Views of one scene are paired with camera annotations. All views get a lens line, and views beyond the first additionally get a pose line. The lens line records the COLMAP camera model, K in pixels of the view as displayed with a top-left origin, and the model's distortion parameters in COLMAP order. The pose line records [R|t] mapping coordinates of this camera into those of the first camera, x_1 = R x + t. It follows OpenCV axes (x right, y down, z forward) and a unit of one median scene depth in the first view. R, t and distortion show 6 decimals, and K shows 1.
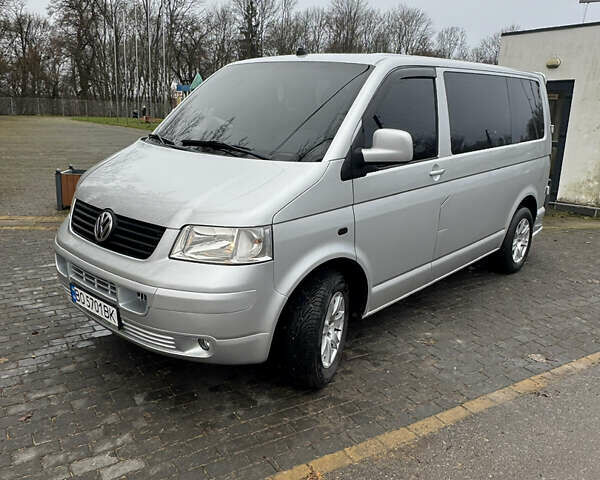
lens RADIAL K [[531.1, 0, 300.0], [0, 531.1, 240.0], [0, 0, 1]] dist [-0.003693, 0.000569]
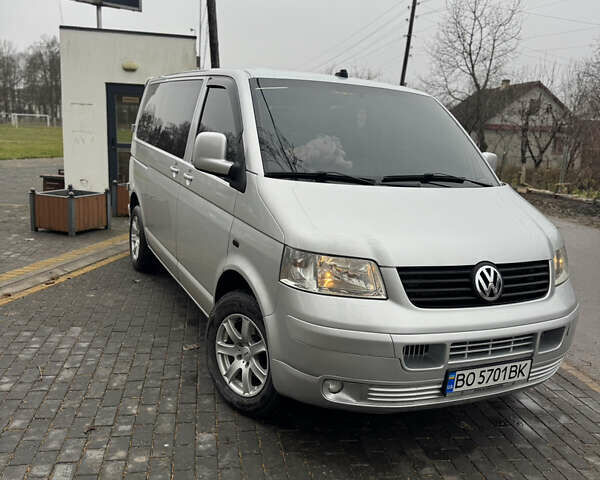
lens RADIAL K [[562.5, 0, 299.3], [0, 562.5, 233.2], [0, 0, 1]] dist [0.144160, -0.258686]
pose [[0.377481, -0.184143, 0.907524, -1.294776], [0.185766, 0.975165, 0.120600, -0.269252], [-0.907193, 0.123063, 0.402313, 0.878507]]
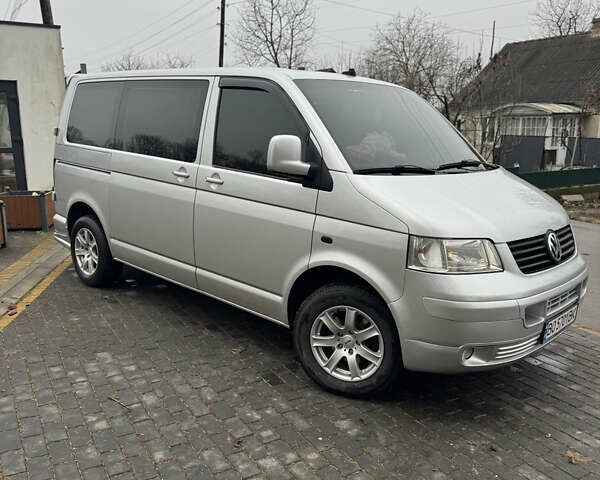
lens RADIAL K [[562.5, 0, 299.3], [0, 562.5, 233.2], [0, 0, 1]] dist [0.144160, -0.258686]
pose [[0.023695, -0.227514, 0.973486, -1.457568], [0.235081, 0.947723, 0.215771, -0.407888], [-0.971687, 0.223735, 0.075941, 1.375414]]
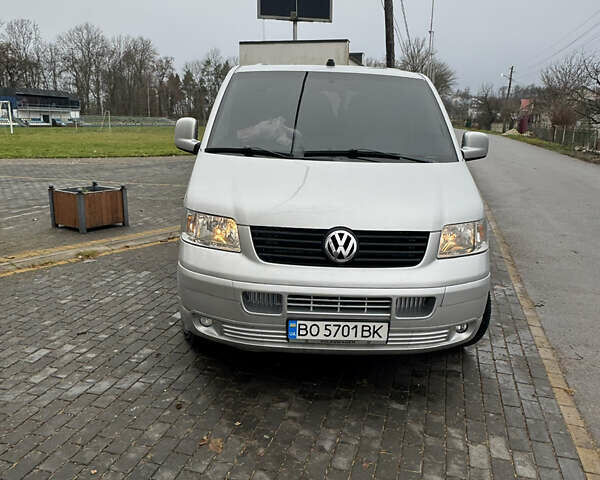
lens RADIAL K [[531.1, 0, 300.0], [0, 531.1, 240.0], [0, 0, 1]] dist [-0.003693, 0.000569]
pose [[0.732783, -0.175357, 0.657479, -1.024037], [0.172379, 0.982545, 0.069934, -0.112649], [-0.658266, 0.062089, 0.750220, 0.331406]]
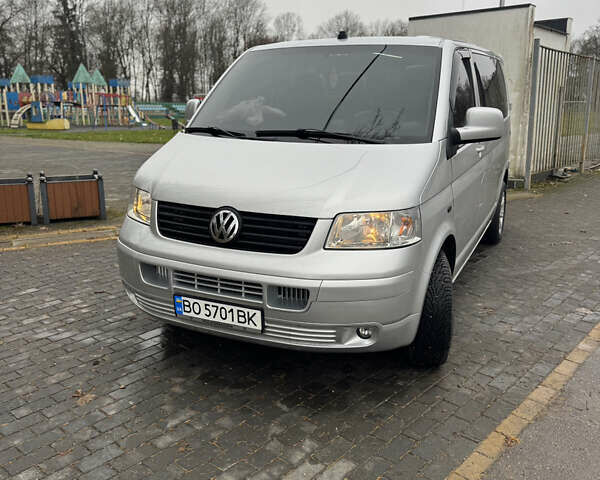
lens RADIAL K [[562.5, 0, 299.3], [0, 562.5, 233.2], [0, 0, 1]] dist [0.144160, -0.258686]
pose [[0.957354, -0.100259, 0.270964, -0.503143], [0.103658, 0.994611, 0.001778, -0.001144], [-0.269682, 0.026385, 0.962588, 0.018273]]
